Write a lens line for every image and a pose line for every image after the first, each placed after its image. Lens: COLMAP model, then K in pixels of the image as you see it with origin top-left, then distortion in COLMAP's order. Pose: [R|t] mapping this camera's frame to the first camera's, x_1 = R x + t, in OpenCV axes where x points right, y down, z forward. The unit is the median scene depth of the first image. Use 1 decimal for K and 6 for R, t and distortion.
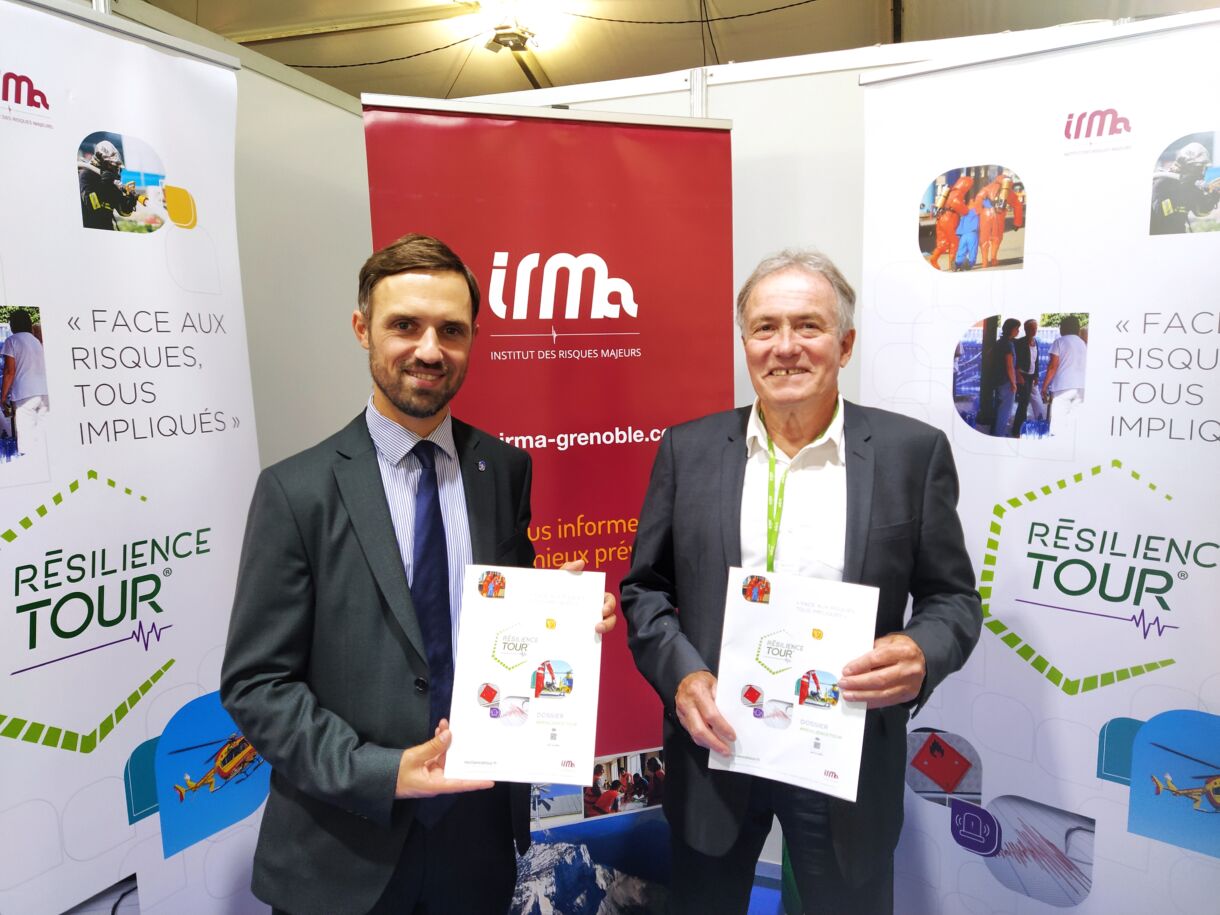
lens RADIAL K [[912.0, 0, 619.7], [0, 912.0, 454.4], [0, 0, 1]] dist [0.136118, -0.205211]
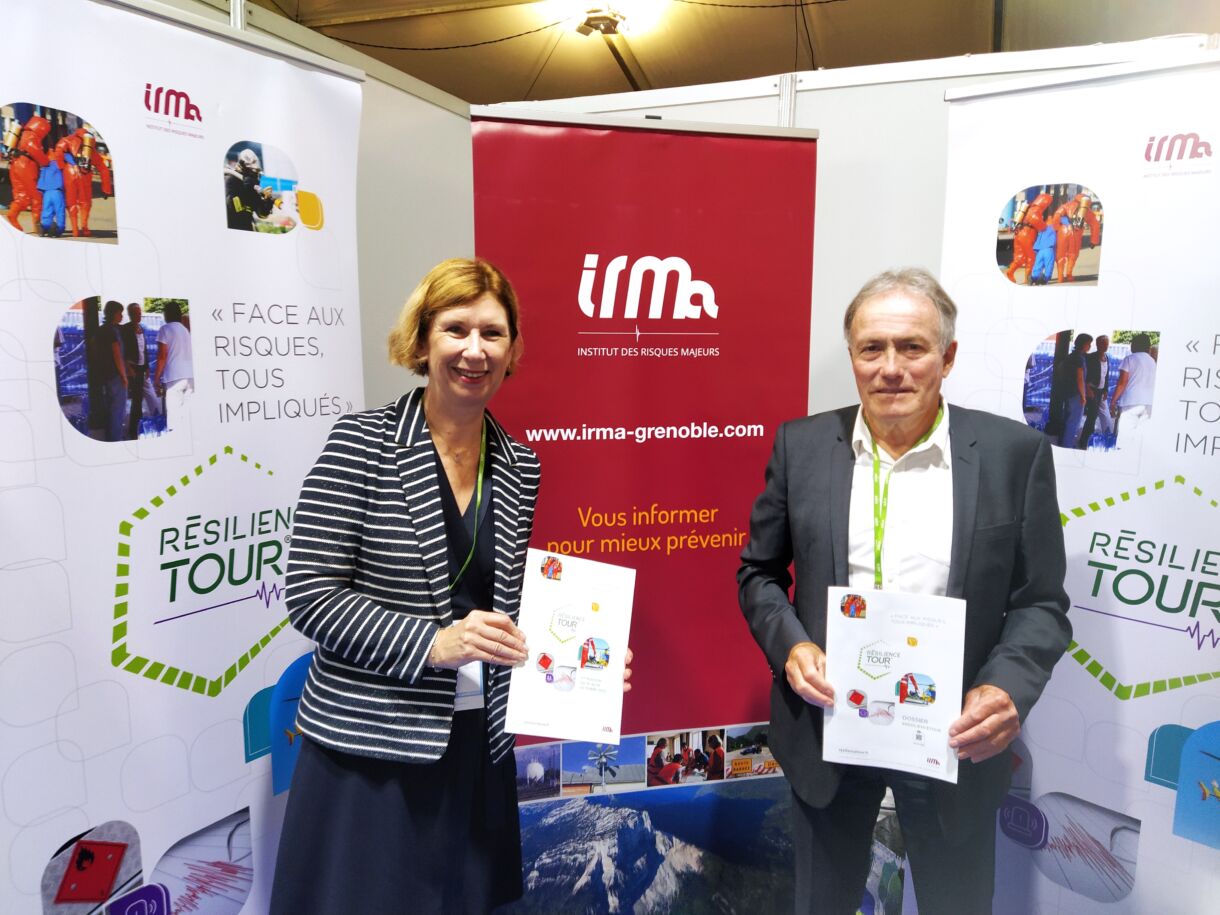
lens RADIAL K [[924.7, 0, 619.0], [0, 924.7, 461.2], [0, 0, 1]] dist [0.122825, -0.171474]
pose [[0.996662, 0.042775, -0.069529, -0.013828], [-0.040949, 0.998783, 0.027481, -0.013018], [0.070620, -0.024542, 0.997201, -0.083441]]
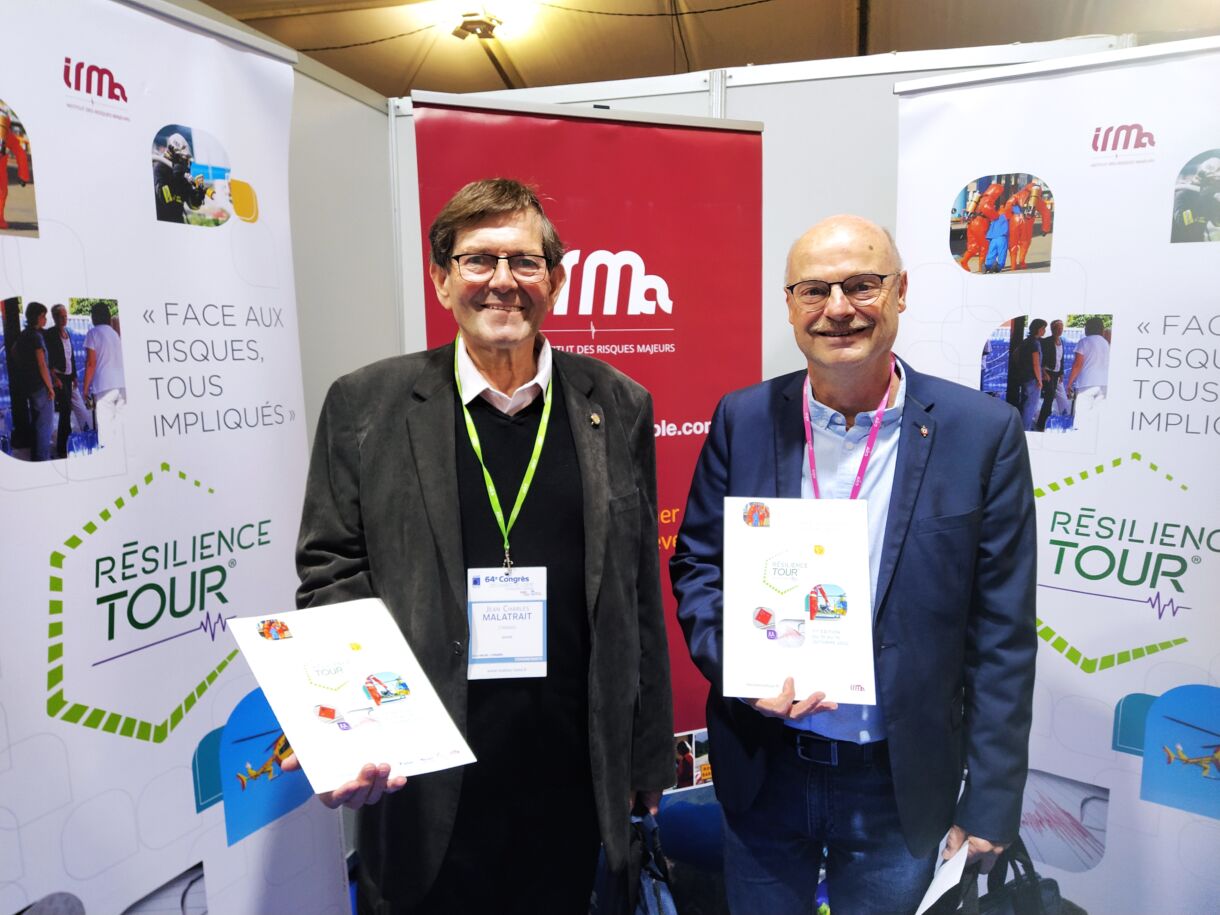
lens RADIAL K [[921.1, 0, 623.5], [0, 921.1, 459.1], [0, 0, 1]] dist [0.106526, -0.172718]
pose [[0.998071, -0.000265, 0.062083, -0.115284], [-0.000456, 0.999933, 0.011607, 0.001182], [-0.062082, -0.011613, 0.998003, -0.033690]]
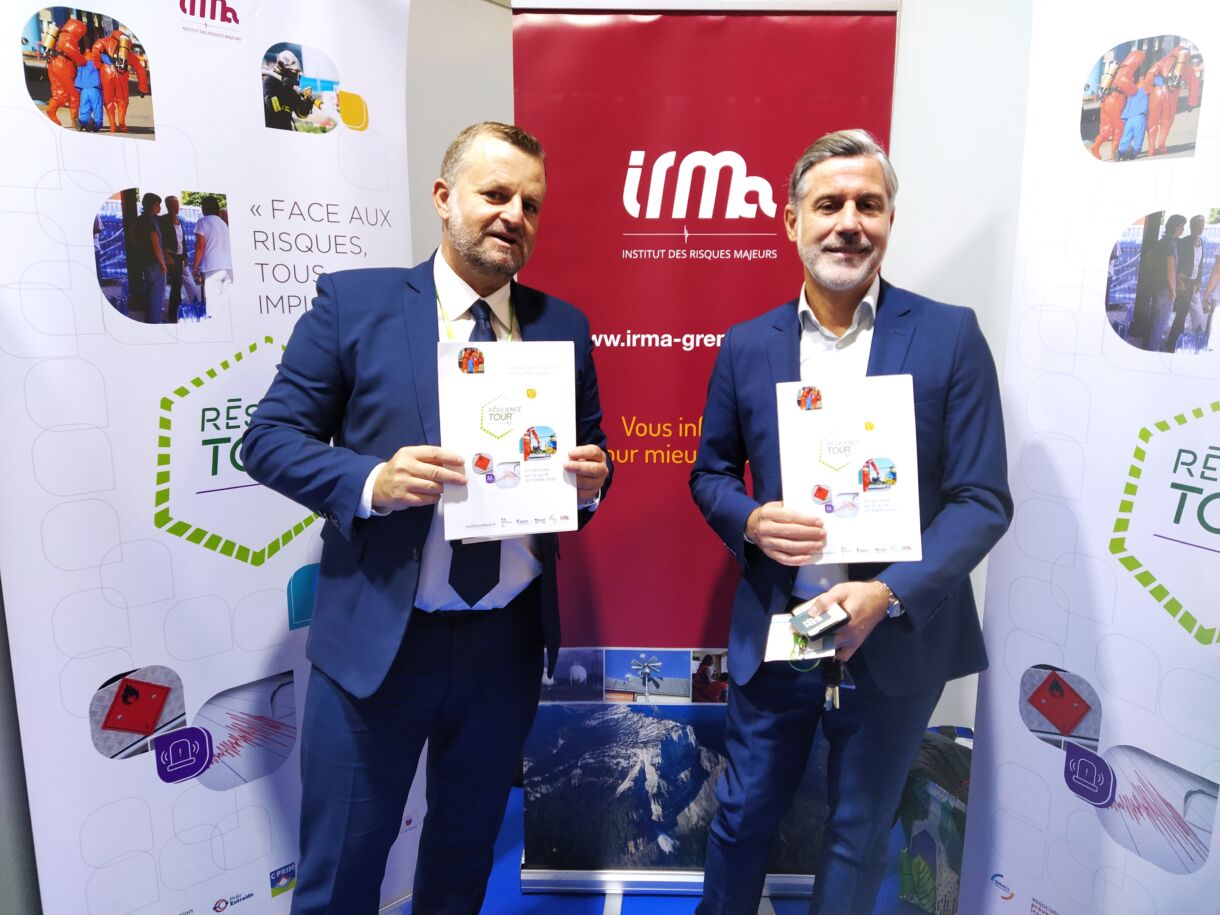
lens RADIAL K [[918.3, 0, 606.7], [0, 918.3, 468.7], [0, 0, 1]] dist [0.097705, -0.119834]
pose [[0.949890, 0.086438, -0.300395, 0.197768], [-0.061218, 0.993839, 0.092396, 0.043100], [0.306530, -0.069376, 0.949329, -0.018022]]
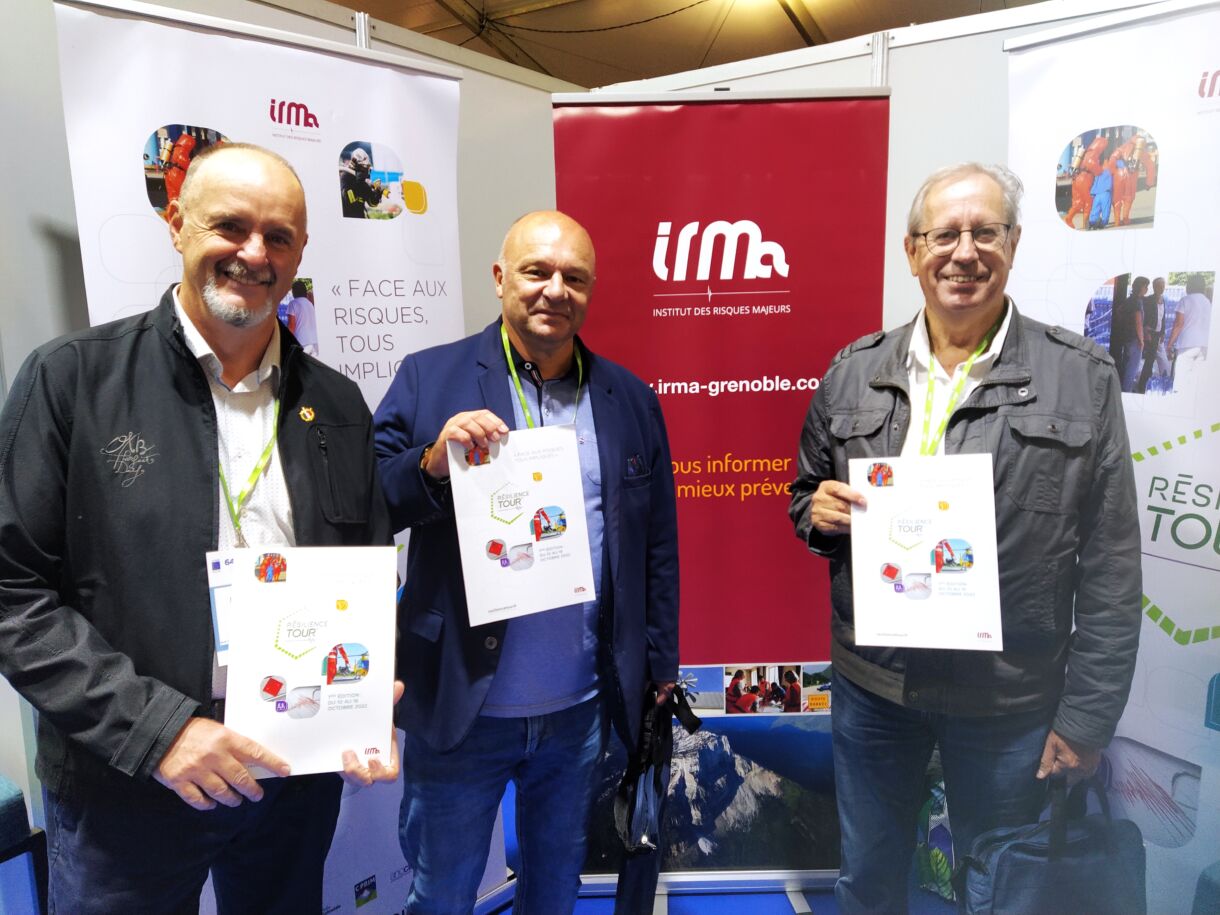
lens RADIAL K [[915.9, 0, 608.5], [0, 915.9, 462.3], [0, 0, 1]] dist [0.101544, -0.134910]
pose [[0.958066, 0.048291, -0.282451, 0.160312], [-0.031313, 0.997438, 0.064319, 0.009999], [0.284833, -0.052778, 0.957123, -0.160870]]
